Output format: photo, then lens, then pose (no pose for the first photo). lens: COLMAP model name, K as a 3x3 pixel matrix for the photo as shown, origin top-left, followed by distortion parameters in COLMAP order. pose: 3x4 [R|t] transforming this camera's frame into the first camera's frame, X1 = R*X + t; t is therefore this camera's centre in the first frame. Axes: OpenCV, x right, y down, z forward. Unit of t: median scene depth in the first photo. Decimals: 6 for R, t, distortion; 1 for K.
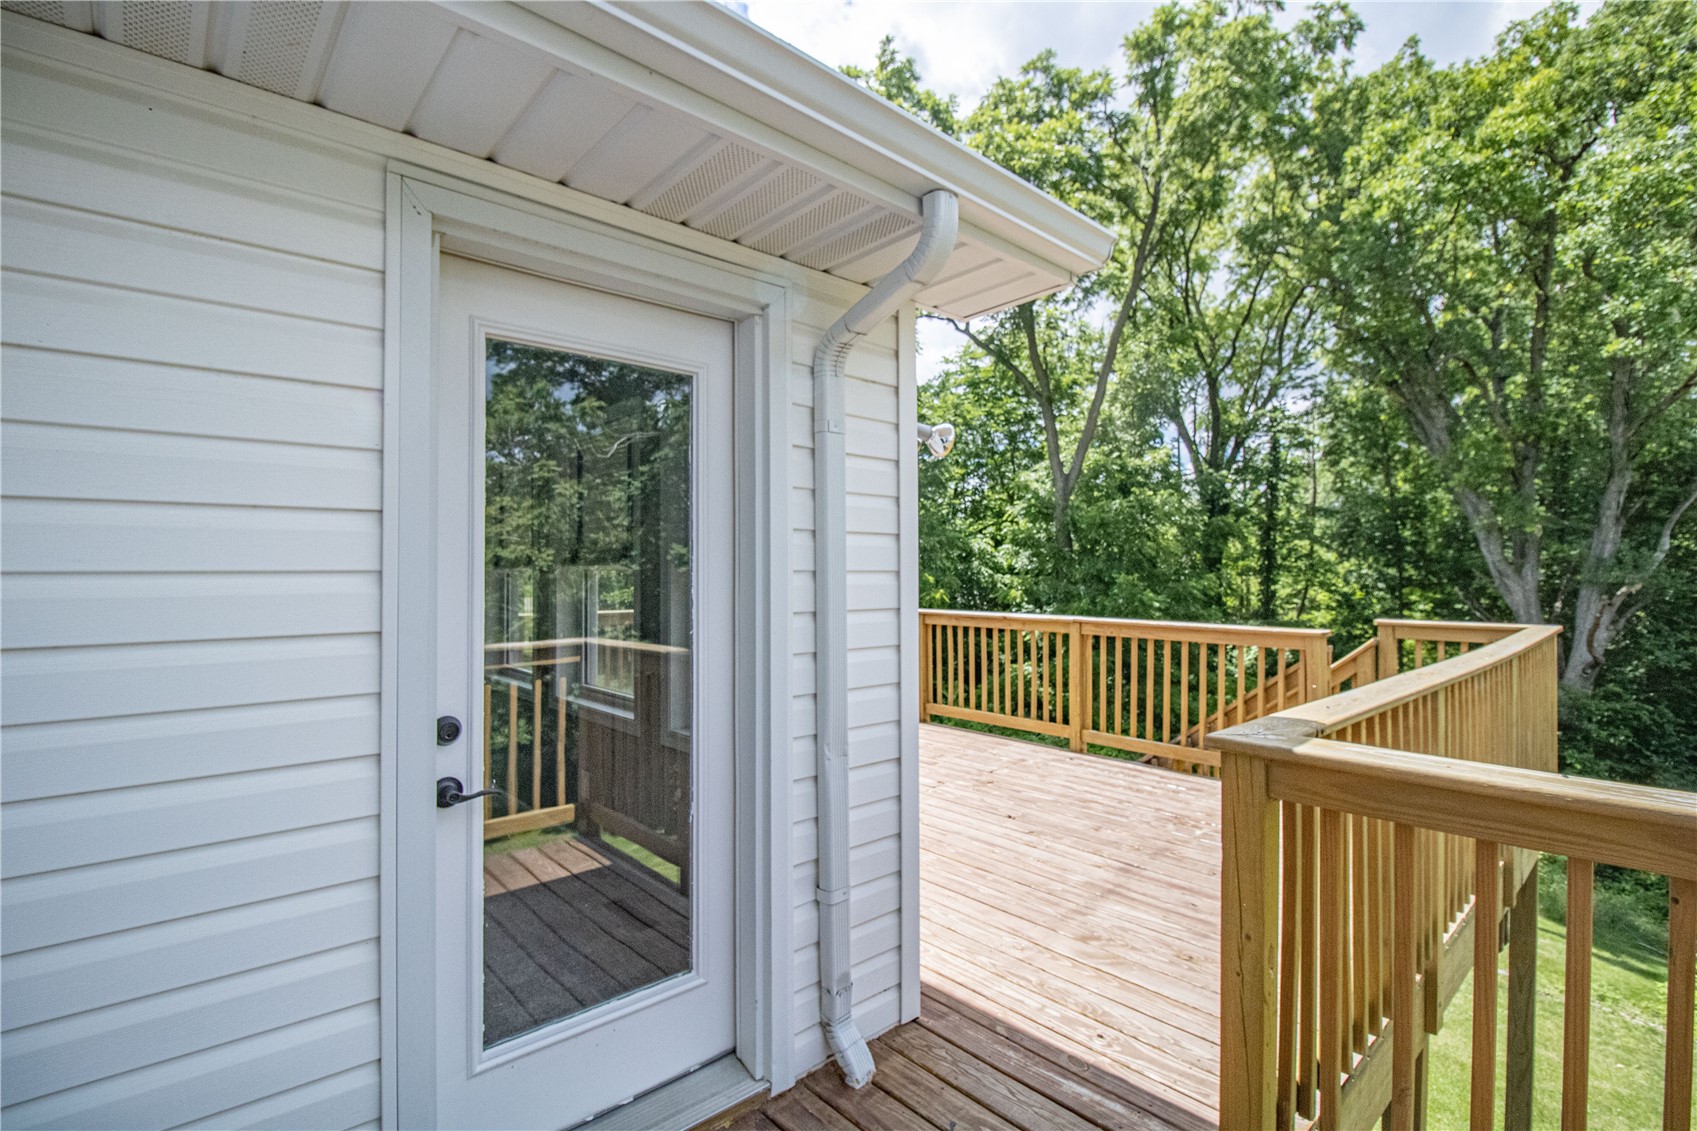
lens RADIAL K [[792.1, 0, 847.6], [0, 792.1, 563.8], [0, 0, 1]] dist [-0.013675, -0.001334]
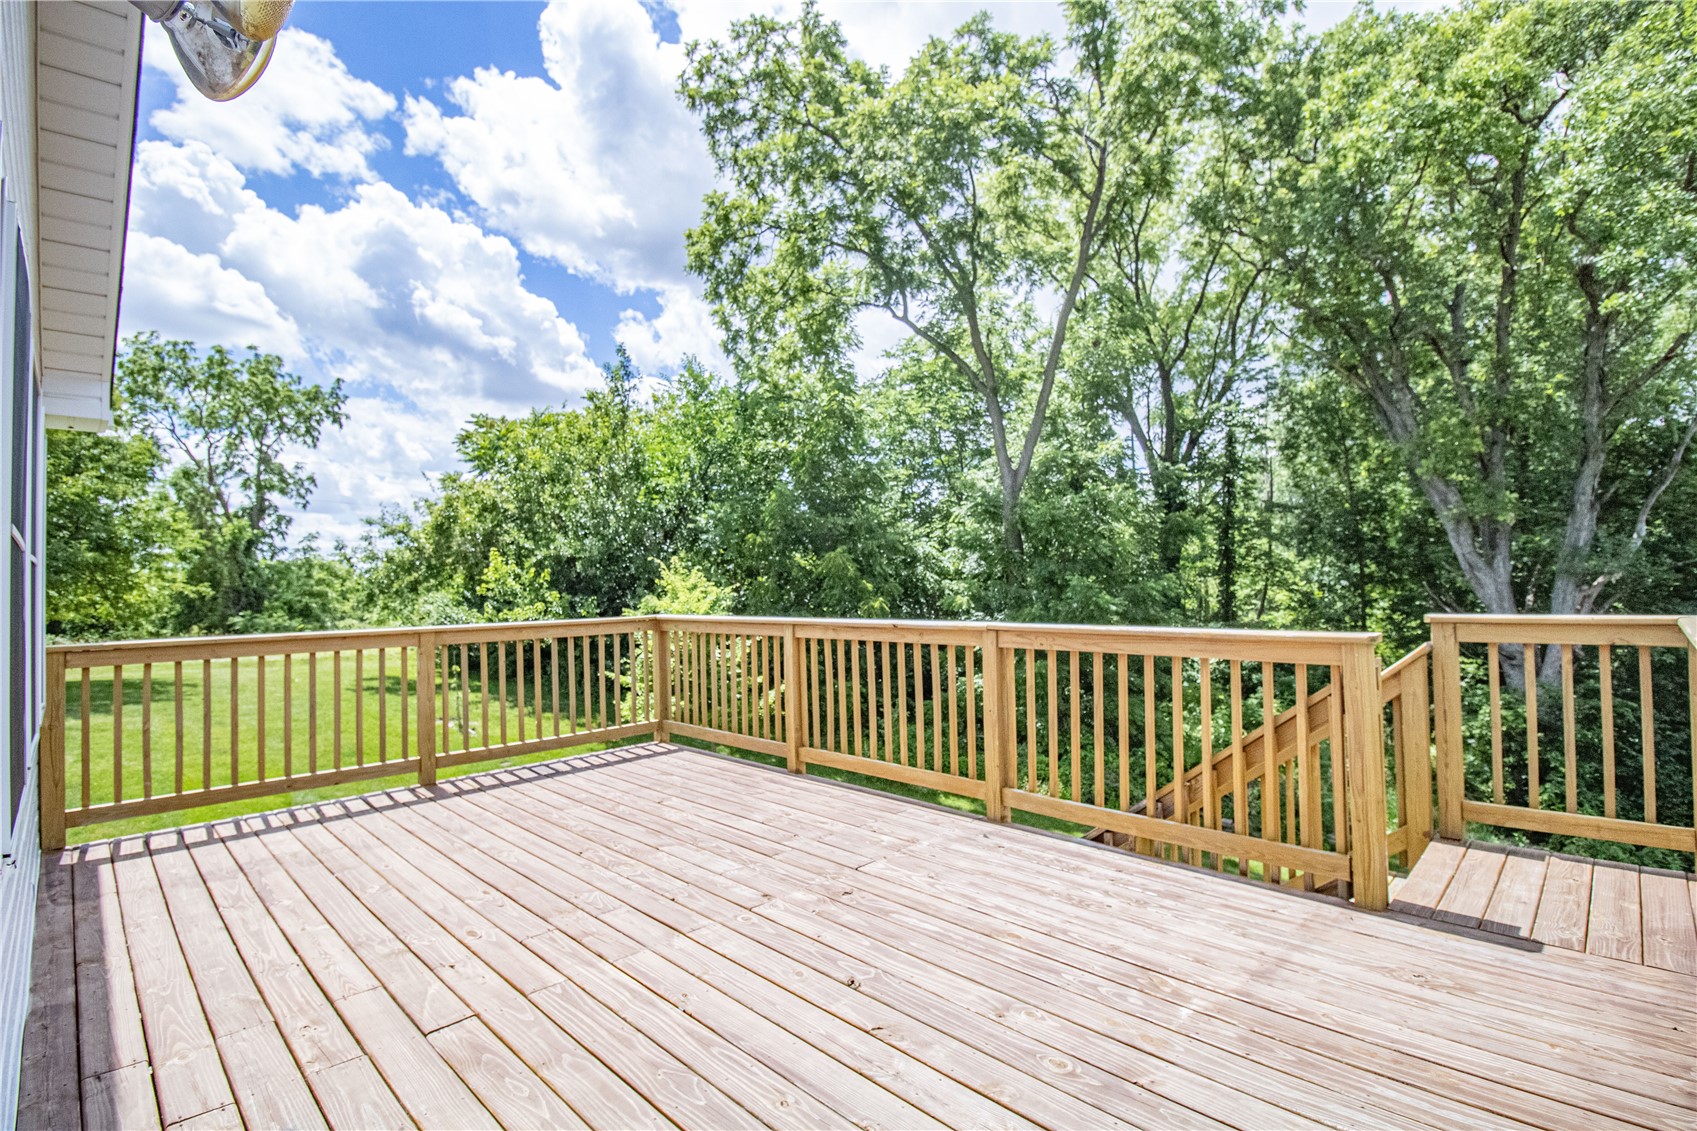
lens RADIAL K [[792.1, 0, 852.9], [0, 792.1, 566.6], [0, 0, 1]] dist [-0.013675, -0.001334]
pose [[0.998342, -0.021707, 0.053316, 0.038871], [0.022369, 0.999680, -0.011850, 0.007042], [-0.053042, 0.013023, 0.998507, 0.093568]]
